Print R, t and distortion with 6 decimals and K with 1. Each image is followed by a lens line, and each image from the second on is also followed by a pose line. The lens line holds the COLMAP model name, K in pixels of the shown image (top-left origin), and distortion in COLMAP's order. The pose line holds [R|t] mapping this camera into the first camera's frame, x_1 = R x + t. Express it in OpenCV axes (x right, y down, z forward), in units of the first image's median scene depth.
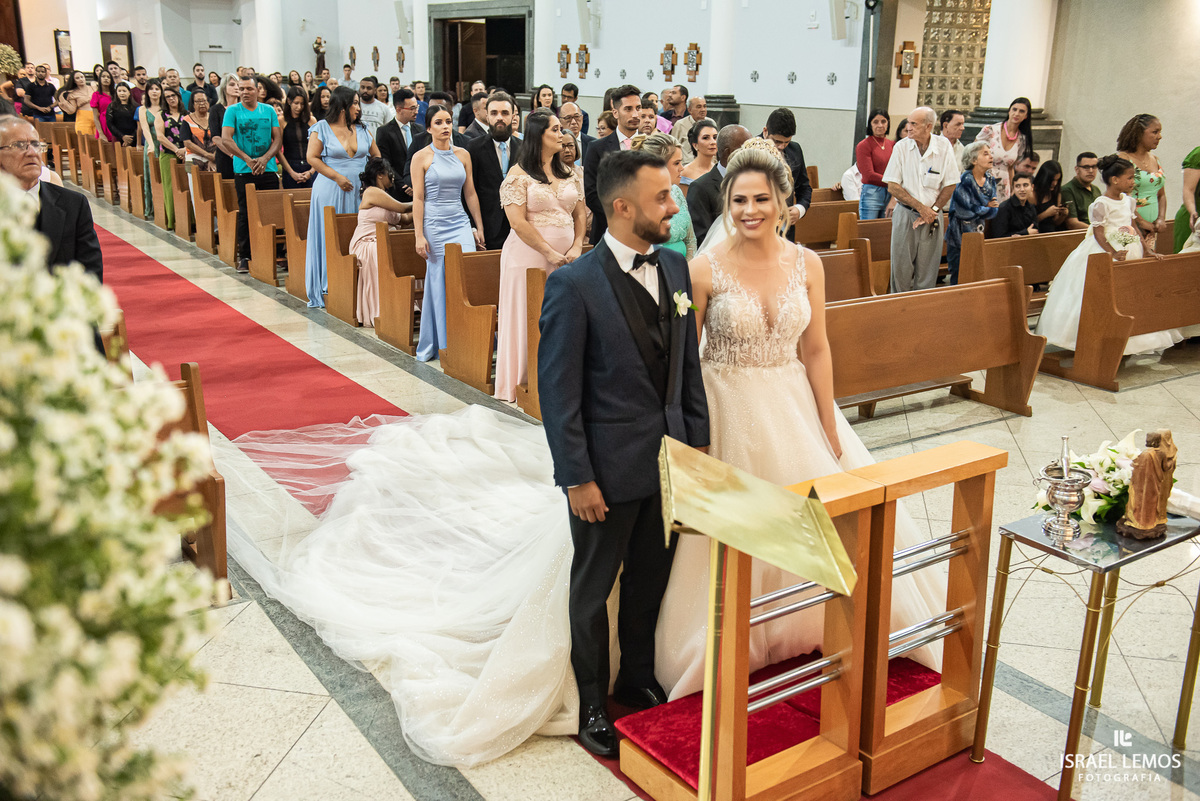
lens RADIAL K [[1115.3, 0, 601.2], [0, 1115.3, 393.5], [0, 0, 1]] dist [0.032804, 0.000000]
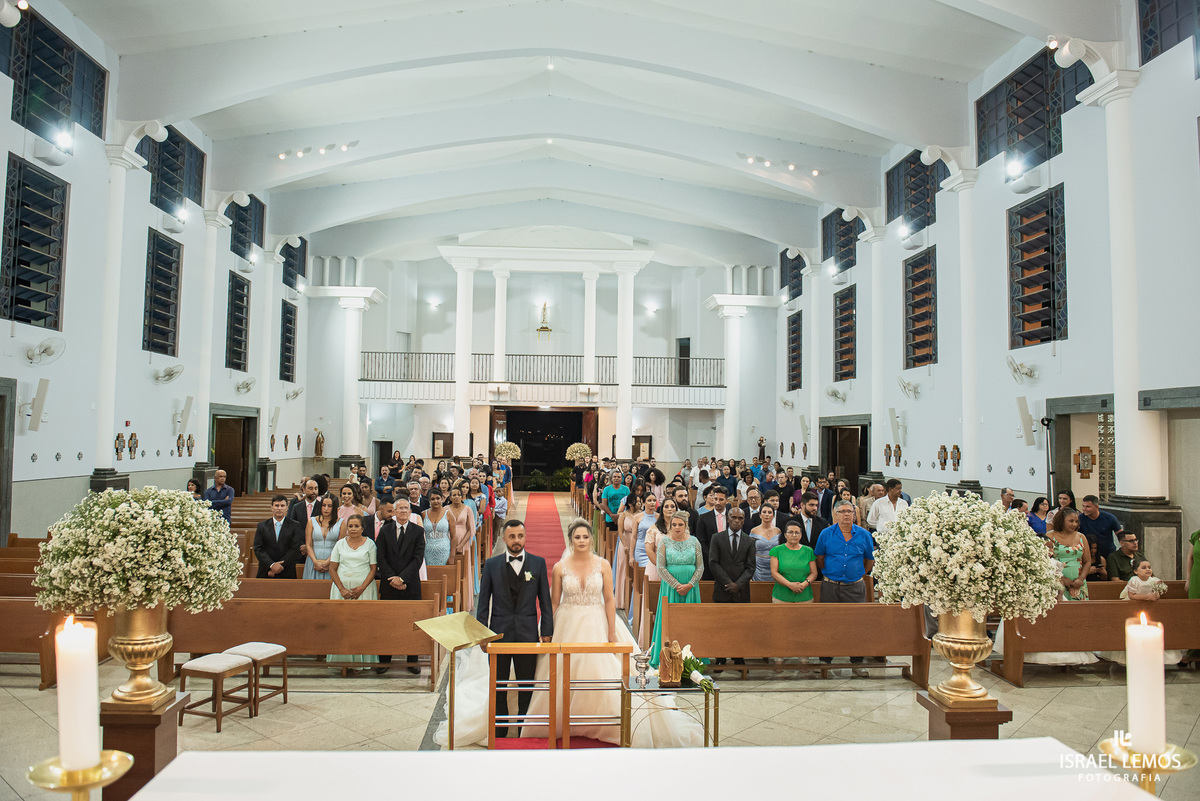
lens RADIAL K [[839.1, 0, 596.0], [0, 839.1, 396.4], [0, 0, 1]] dist [-0.055869, -0.007591]
pose [[0.863308, -0.027875, -0.503907, 0.274821], [-0.143917, 0.943417, -0.298751, 0.020892], [0.483722, 0.330435, 0.810448, -0.150047]]
